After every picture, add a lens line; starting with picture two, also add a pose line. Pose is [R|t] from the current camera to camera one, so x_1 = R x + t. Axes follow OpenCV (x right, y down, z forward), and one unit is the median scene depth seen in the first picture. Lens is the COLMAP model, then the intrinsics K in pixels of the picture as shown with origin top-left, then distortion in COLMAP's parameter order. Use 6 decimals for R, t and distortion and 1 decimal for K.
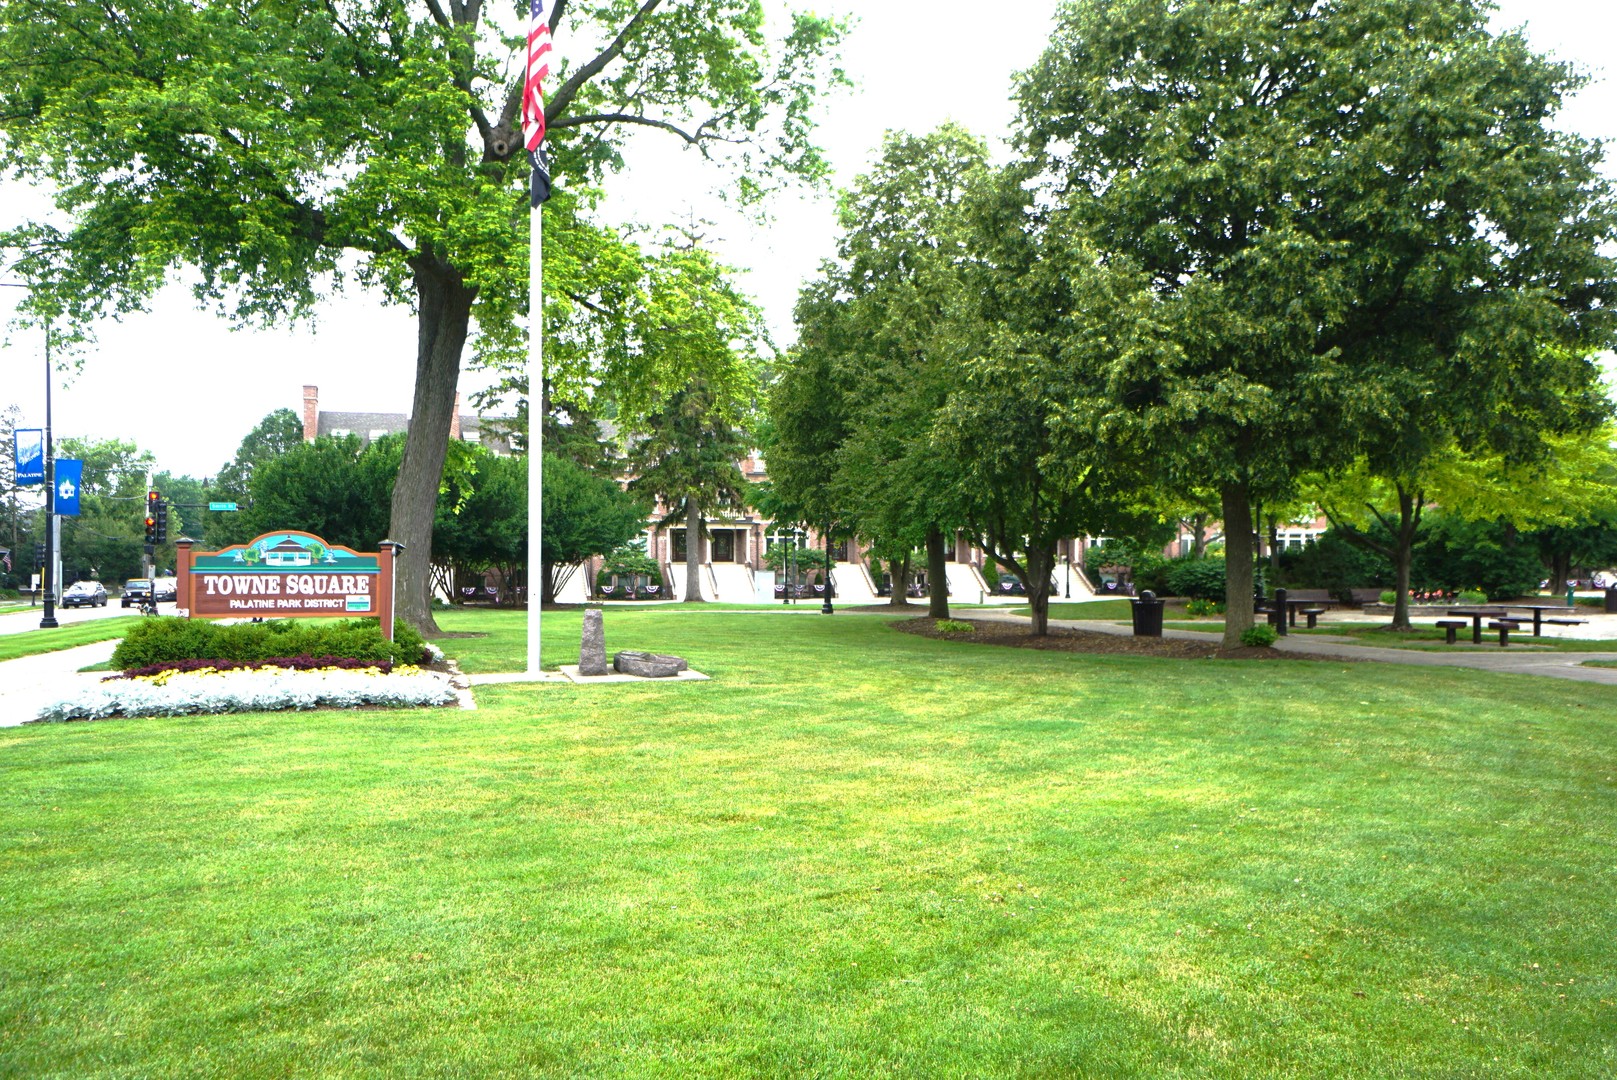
lens RADIAL K [[1271.9, 0, 808.5], [0, 1271.9, 540.0], [0, 0, 1]] dist [0.003345, 0.000650]
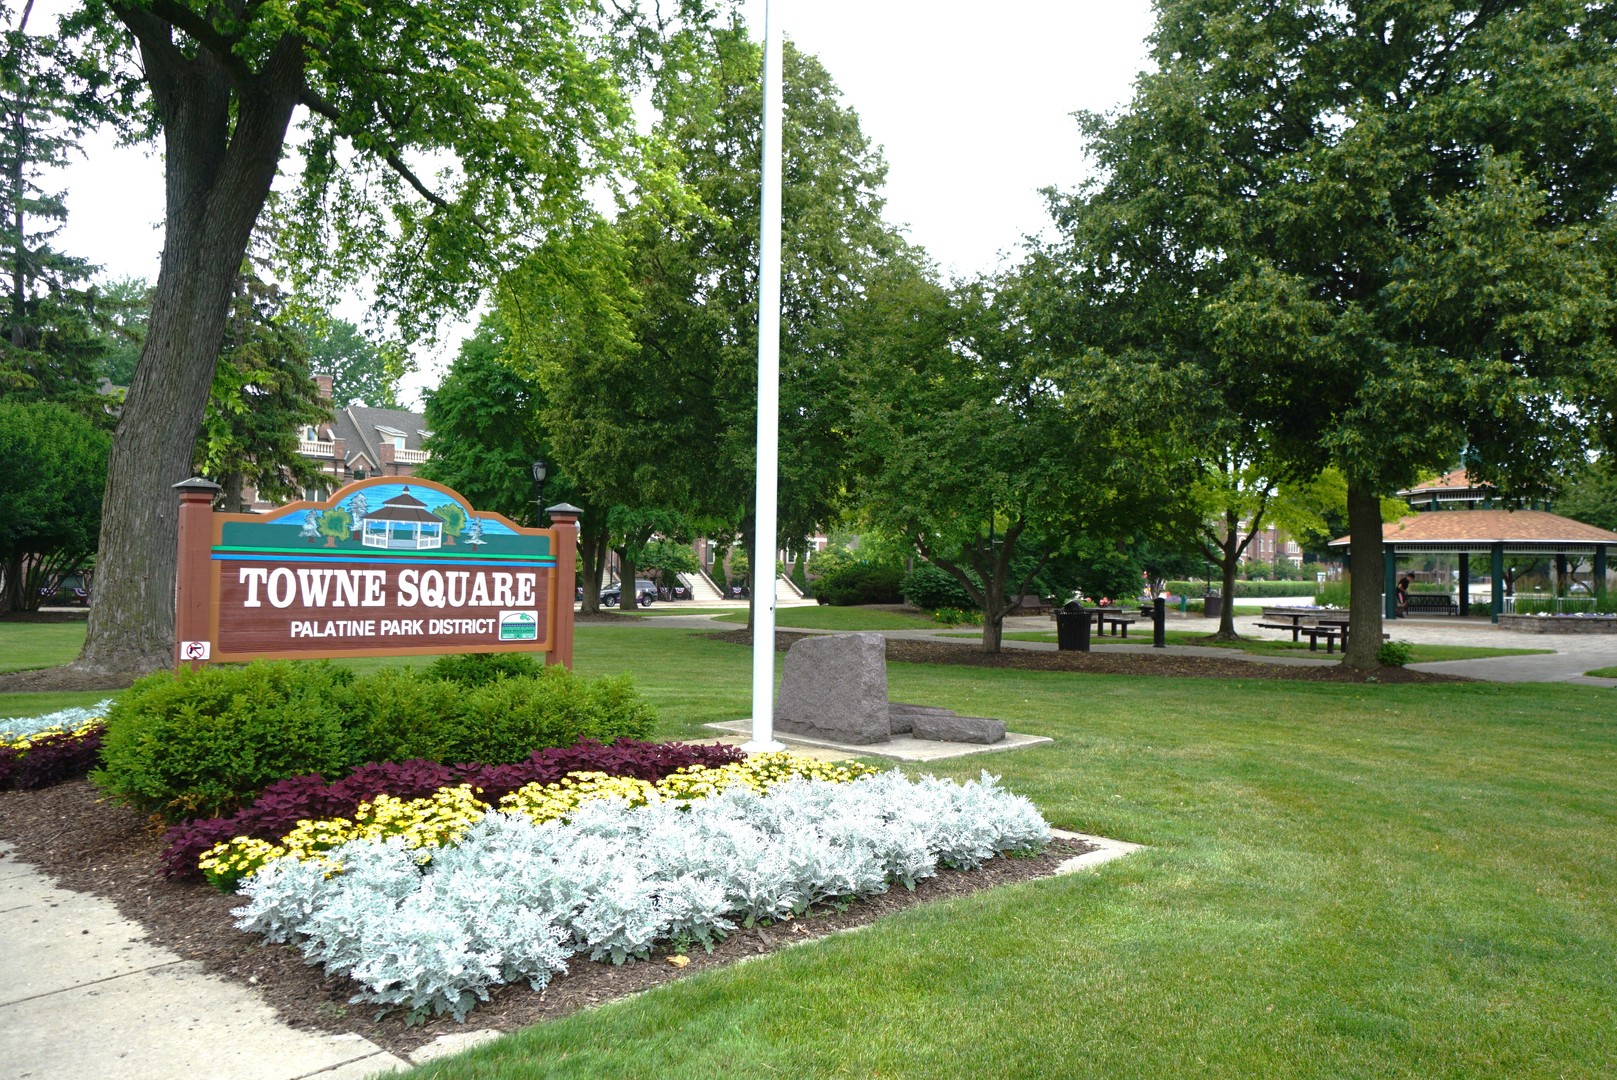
lens RADIAL K [[1271.9, 0, 808.5], [0, 1271.9, 540.0], [0, 0, 1]] dist [0.003345, 0.000650]
pose [[0.874658, 0.031032, 0.483746, -0.505996], [-0.031863, 0.999471, -0.006503, 0.015081], [-0.483692, -0.009726, 0.875184, 0.504485]]
